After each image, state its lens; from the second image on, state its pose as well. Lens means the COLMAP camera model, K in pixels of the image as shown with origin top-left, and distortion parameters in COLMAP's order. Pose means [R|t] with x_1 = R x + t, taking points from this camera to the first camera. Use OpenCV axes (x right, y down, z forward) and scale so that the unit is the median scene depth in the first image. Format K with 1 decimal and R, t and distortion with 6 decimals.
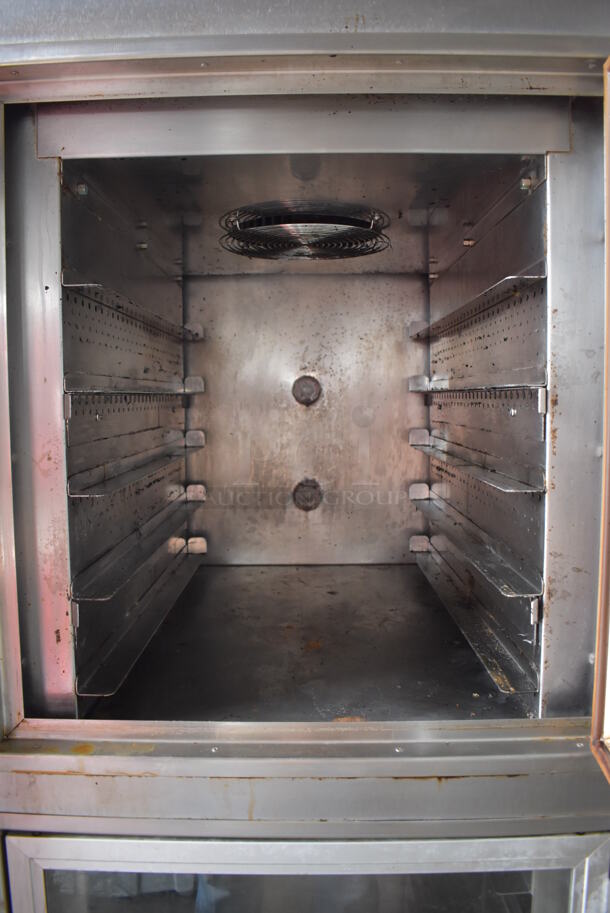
lens RADIAL K [[713.9, 0, 305.0], [0, 713.9, 456.5], [0, 0, 1]] dist [-0.078931, -0.000982]
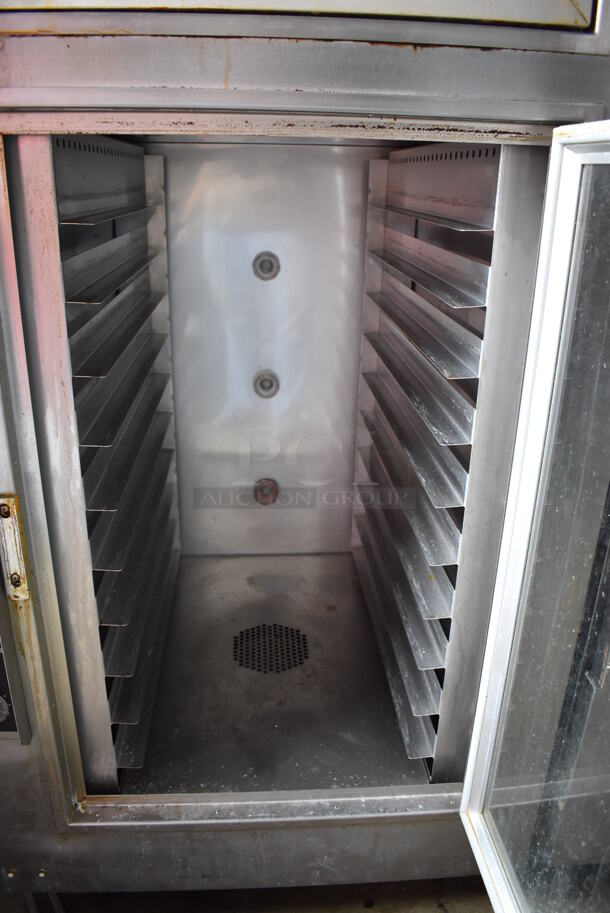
lens RADIAL K [[713.9, 0, 305.0], [0, 713.9, 456.5], [0, 0, 1]] dist [-0.078931, -0.000982]
pose [[0.996929, -0.005691, 0.078107, -0.047492], [-0.017436, 0.956195, 0.292209, 0.736989], [-0.076349, -0.292674, 0.953159, -0.115469]]
